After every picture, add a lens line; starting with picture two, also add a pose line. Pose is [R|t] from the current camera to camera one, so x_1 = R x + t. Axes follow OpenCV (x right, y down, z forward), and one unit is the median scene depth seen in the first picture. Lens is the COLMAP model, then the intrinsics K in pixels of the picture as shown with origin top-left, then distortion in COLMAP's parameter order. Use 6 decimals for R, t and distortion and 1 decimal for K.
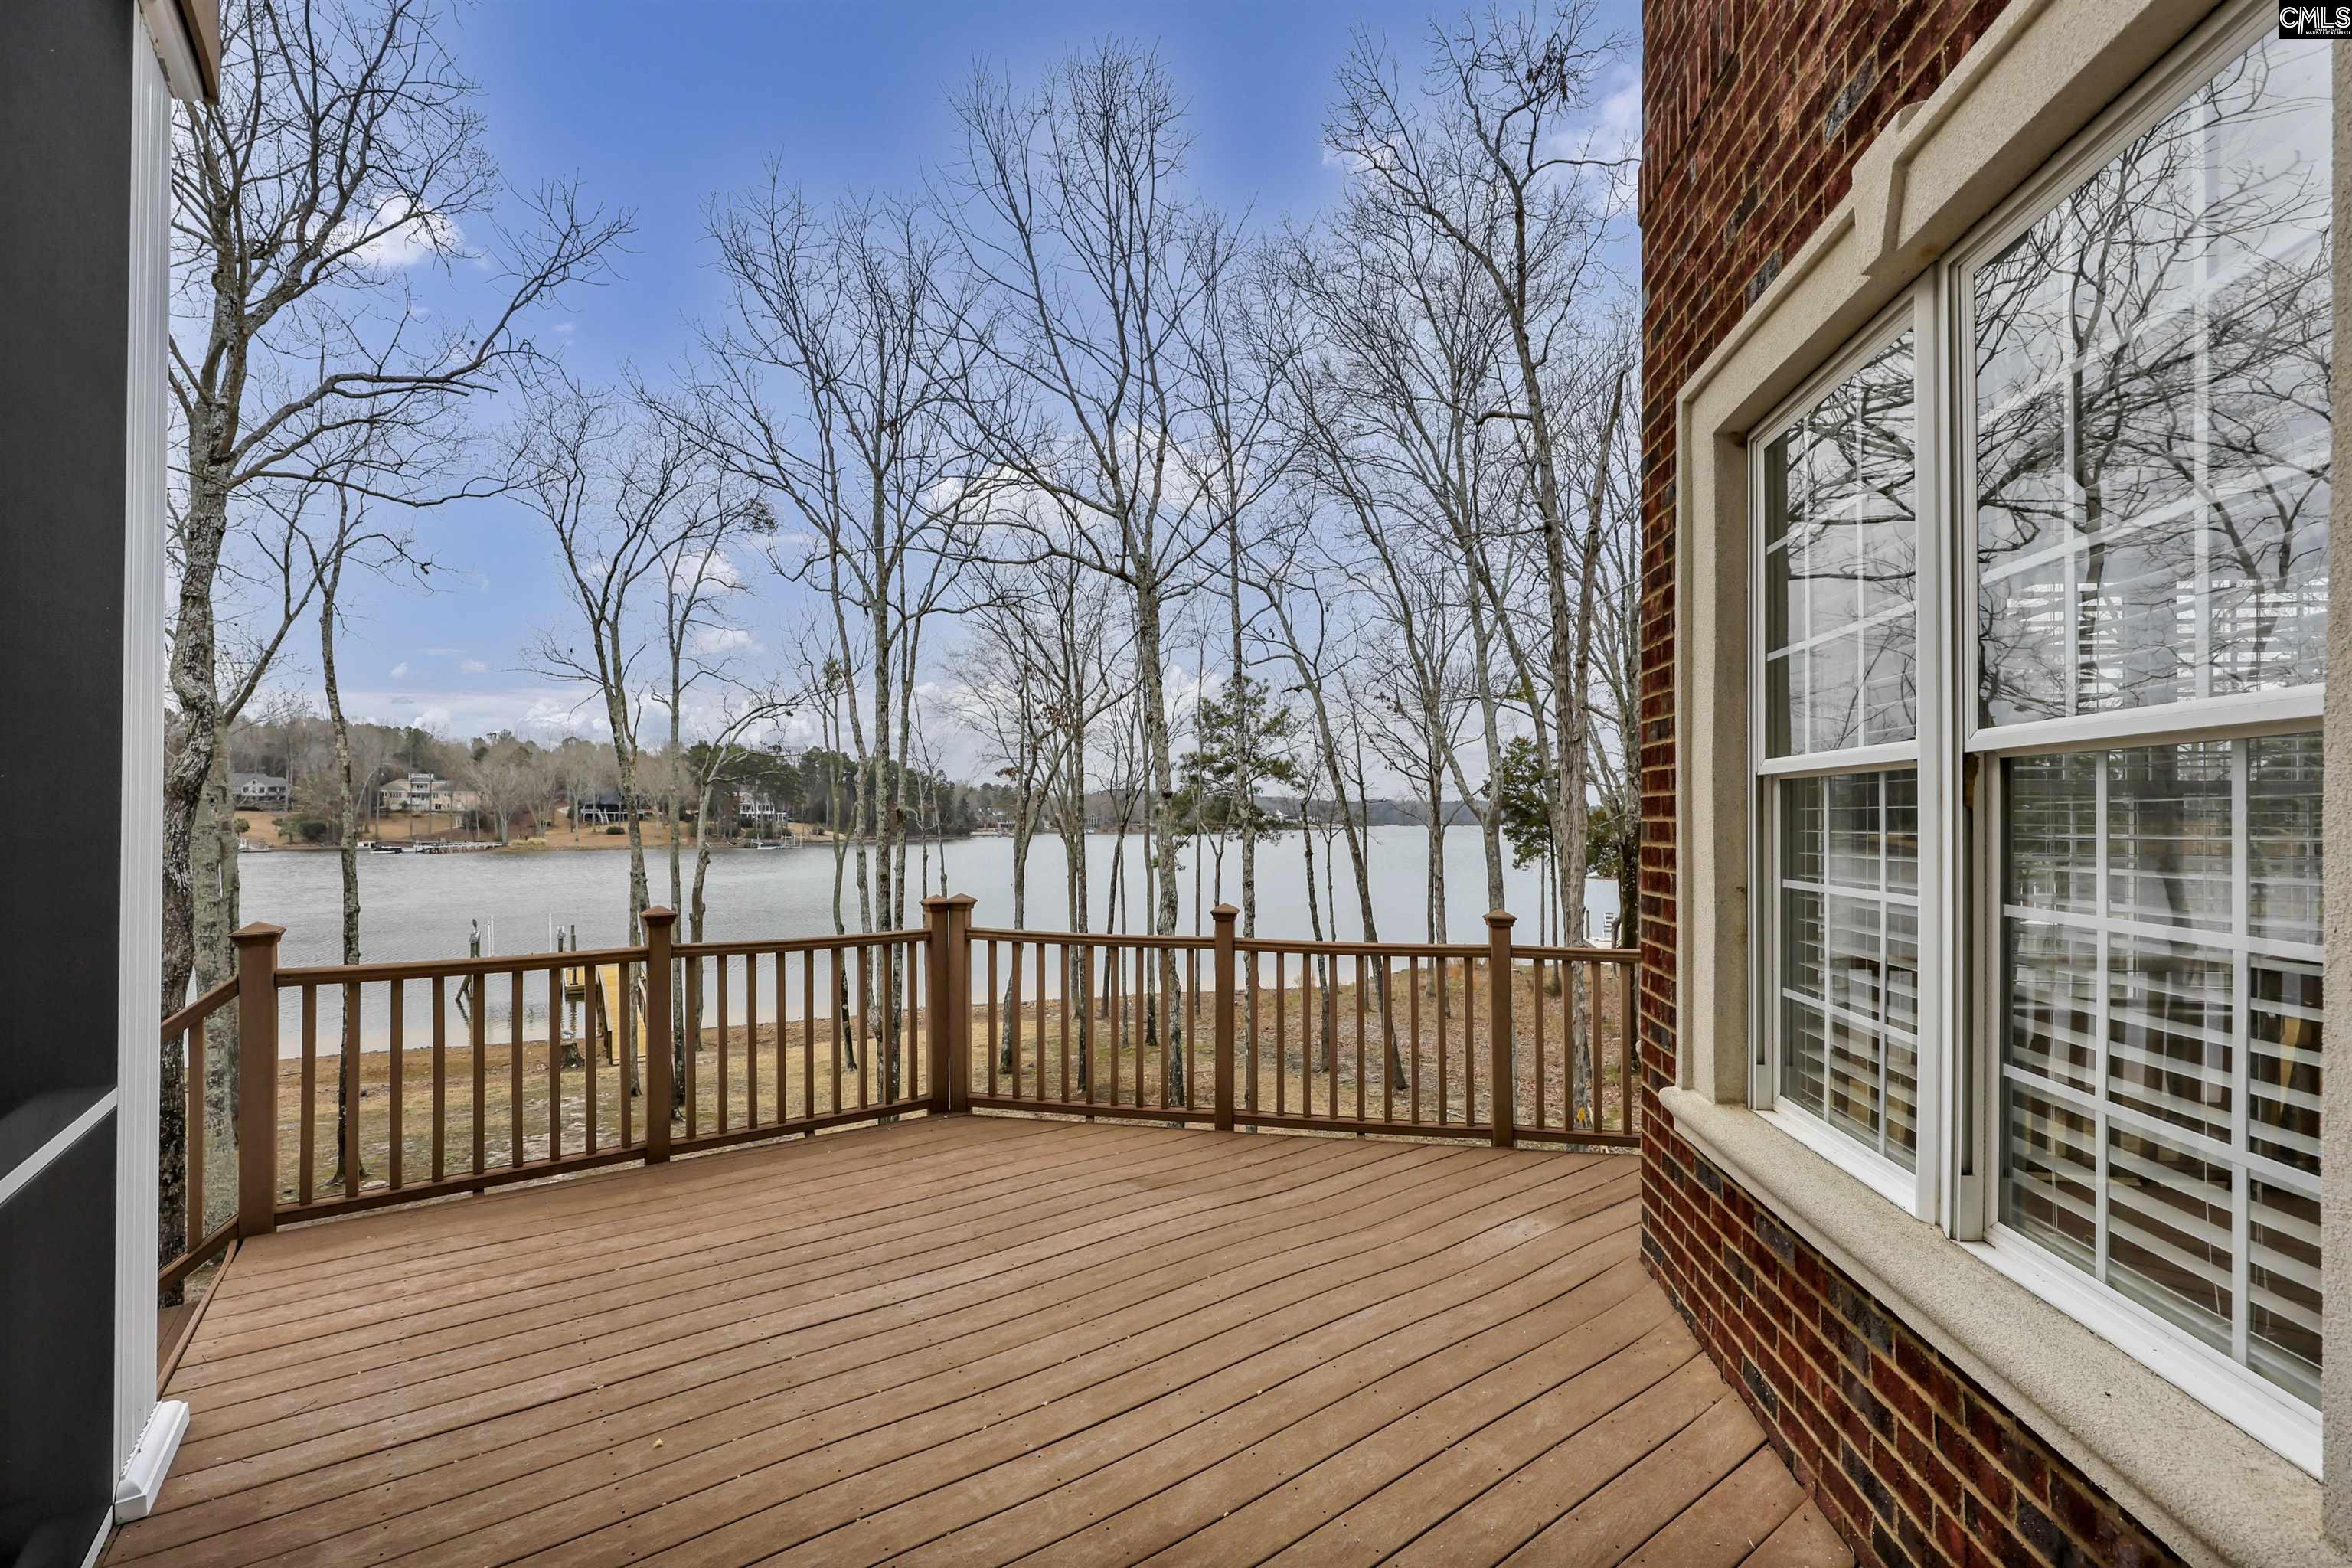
lens RADIAL K [[983.5, 0, 1166.4], [0, 983.5, 803.4], [0, 0, 1]] dist [0.000685, -0.000127]
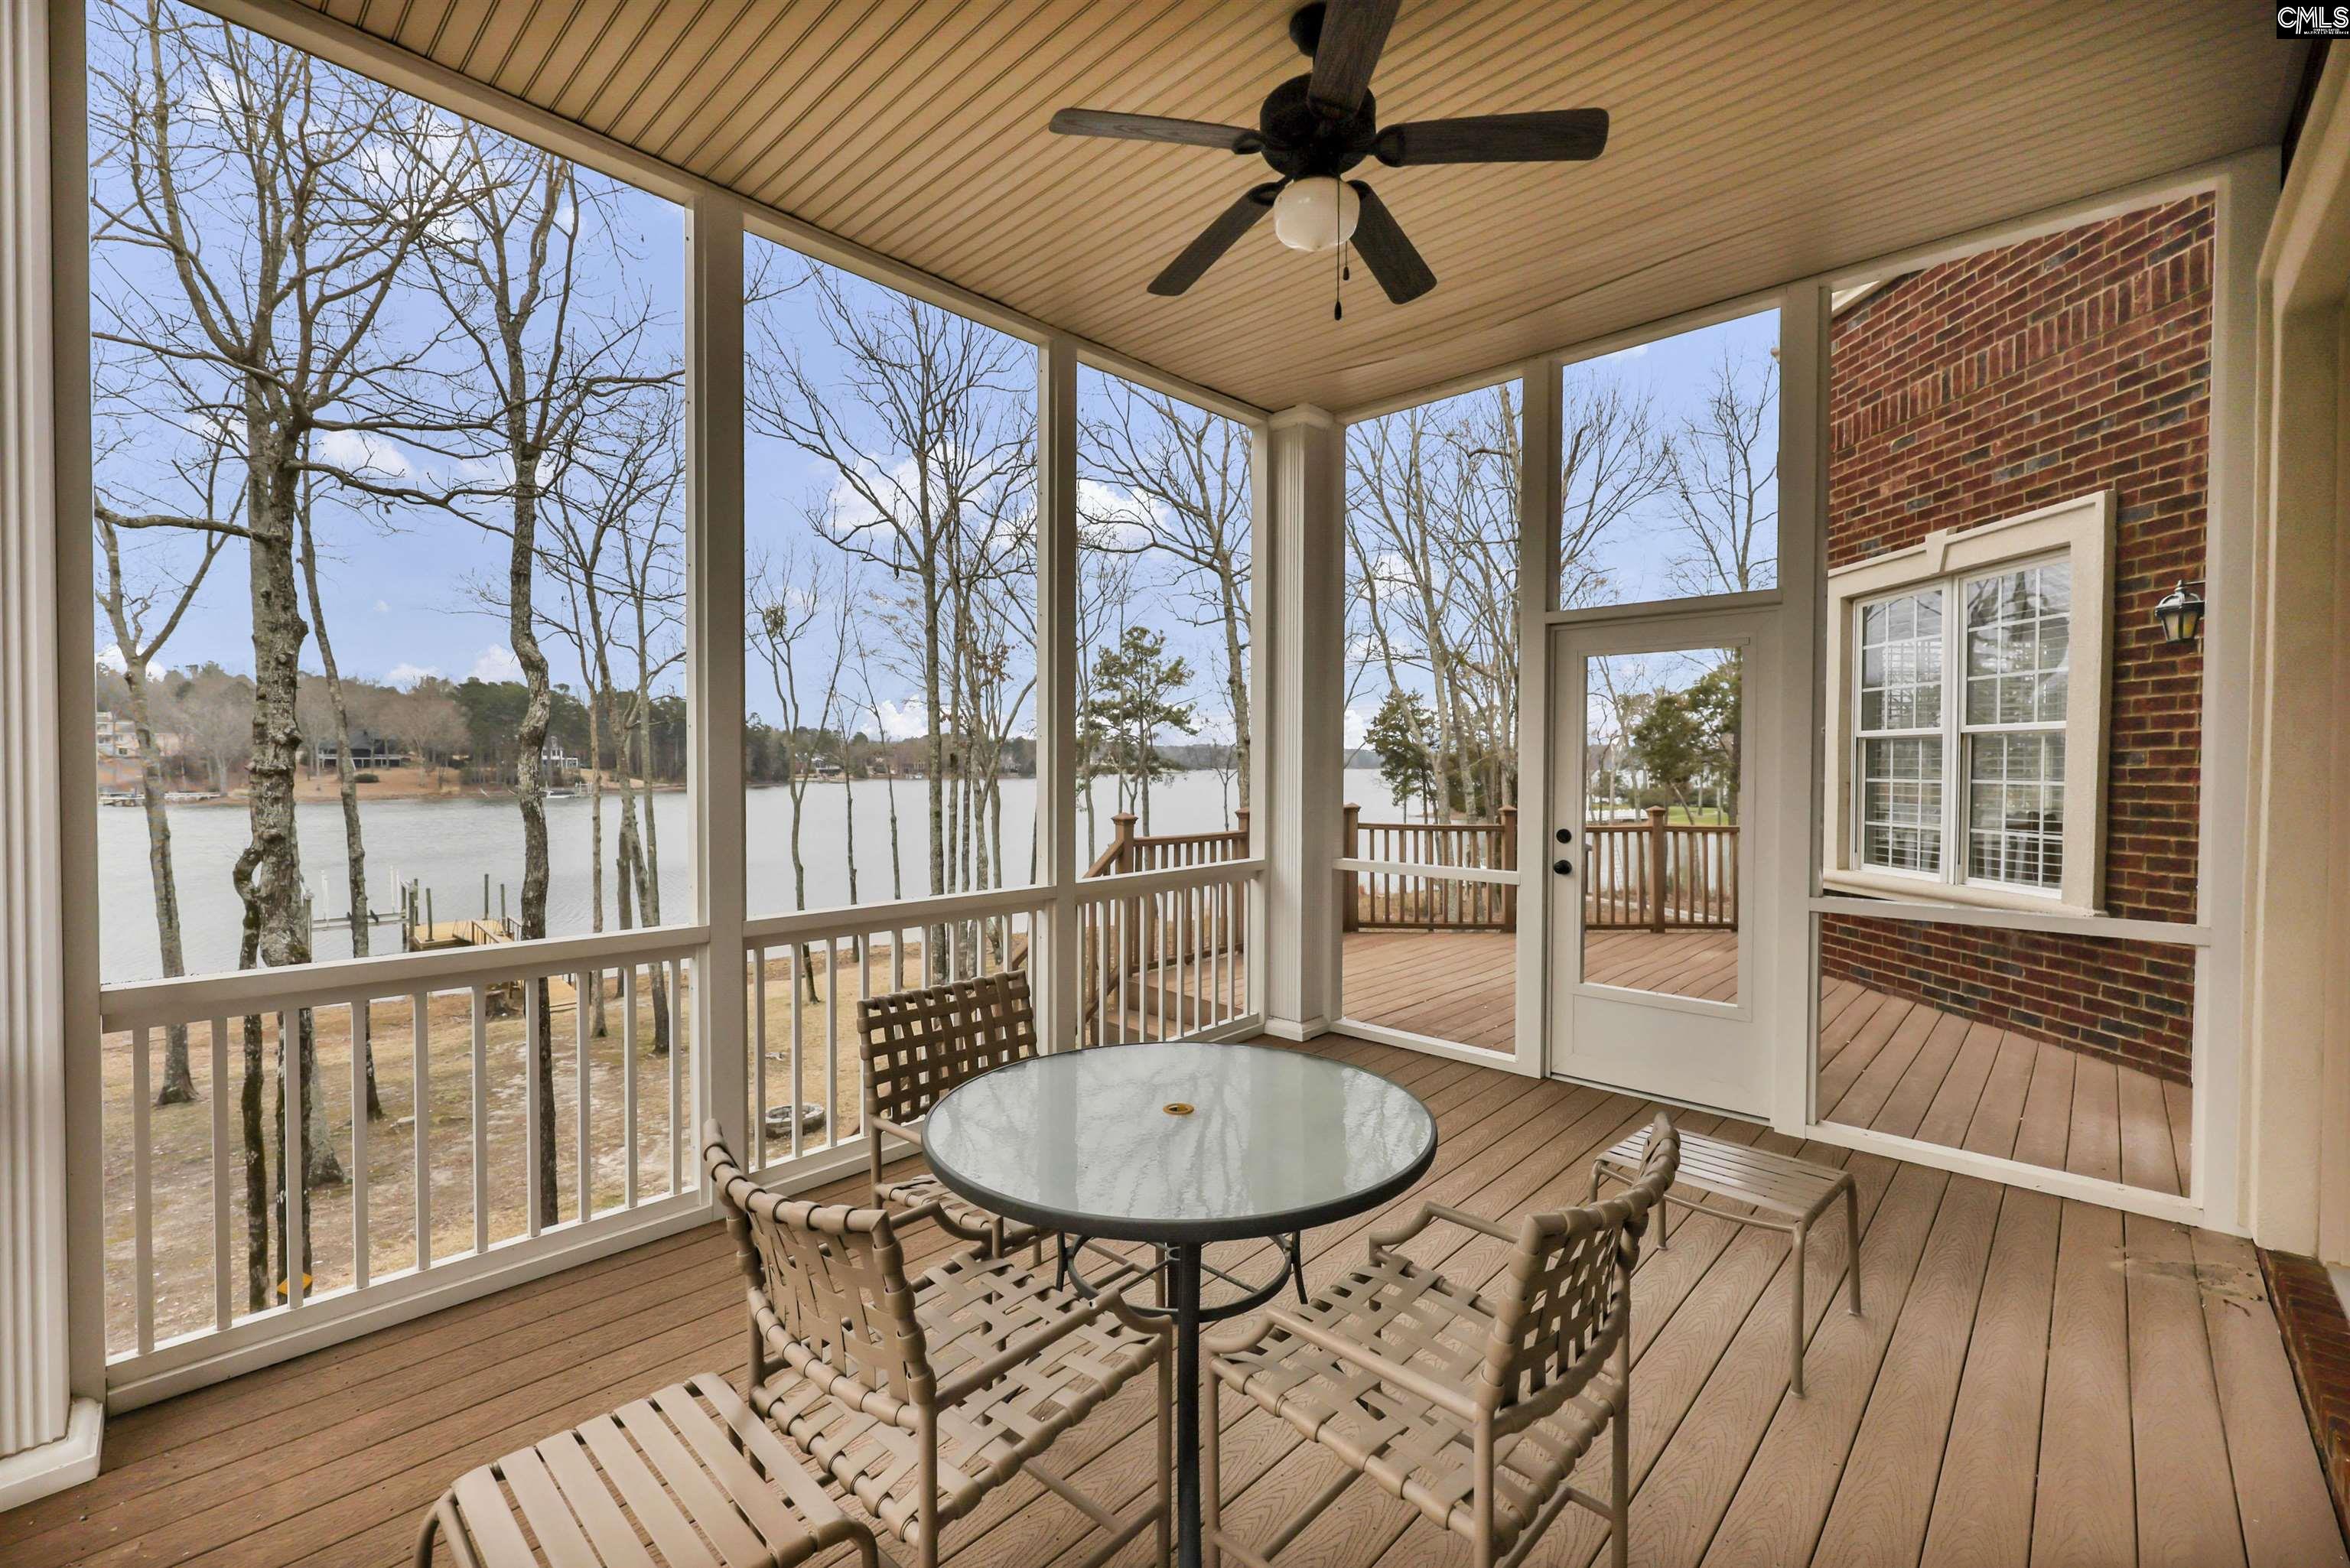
lens RADIAL K [[982.6, 0, 1185.2], [0, 982.6, 777.3], [0, 0, 1]] dist [0.000685, -0.000127]
pose [[0.982400, -0.005362, 0.186713, -0.150121], [-0.000249, 0.999549, 0.030014, -0.000140], [-0.186790, -0.029532, 0.981956, -0.110588]]
